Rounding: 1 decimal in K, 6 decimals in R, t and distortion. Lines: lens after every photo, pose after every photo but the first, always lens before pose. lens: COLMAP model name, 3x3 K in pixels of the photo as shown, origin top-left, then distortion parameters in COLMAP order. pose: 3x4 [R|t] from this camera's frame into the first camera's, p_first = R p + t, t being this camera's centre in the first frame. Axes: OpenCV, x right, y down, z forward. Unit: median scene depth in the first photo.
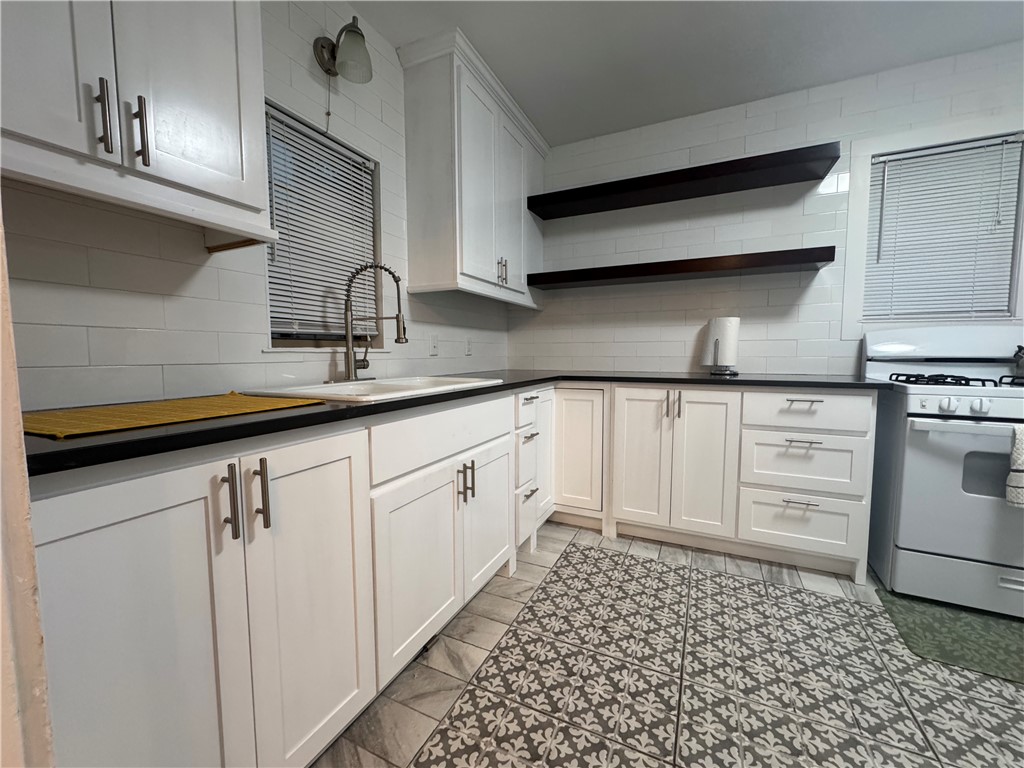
lens RADIAL K [[409.1, 0, 512.0], [0, 409.1, 384.0], [0, 0, 1]] dist [-0.002028, -0.000148]
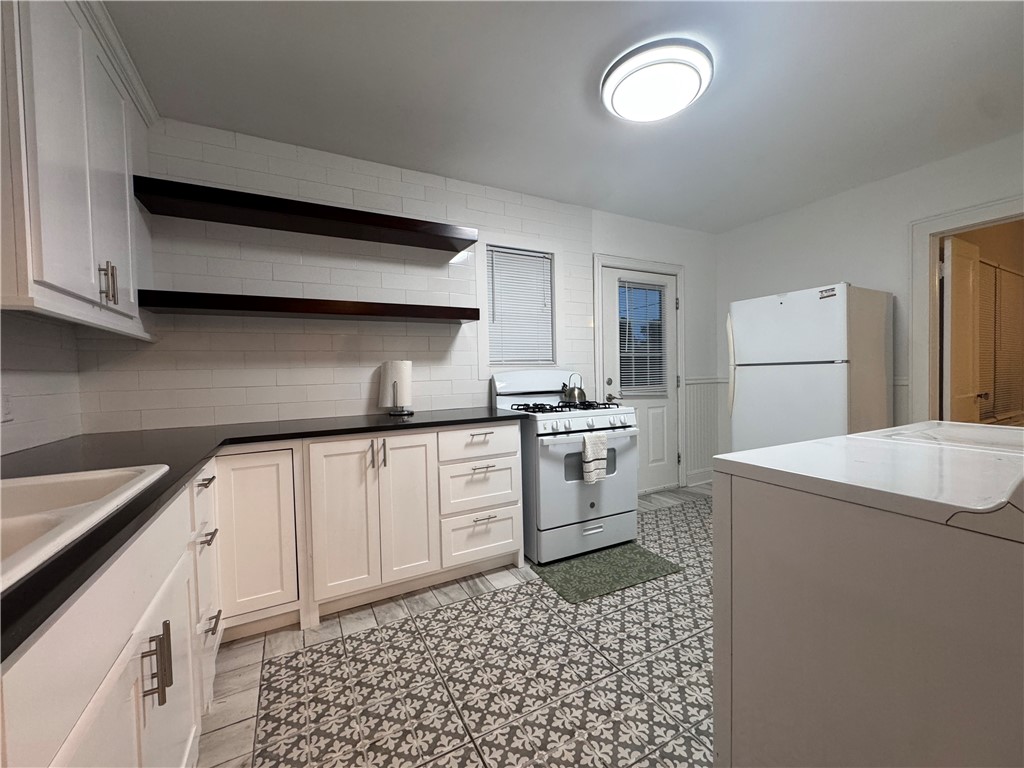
lens RADIAL K [[409.1, 0, 512.0], [0, 409.1, 384.0], [0, 0, 1]] dist [-0.002028, -0.000148]
pose [[0.589961, -0.034132, 0.806710, -0.201489], [0.084634, 0.996216, -0.019745, -0.072530], [-0.802984, 0.079924, 0.590617, 0.189207]]
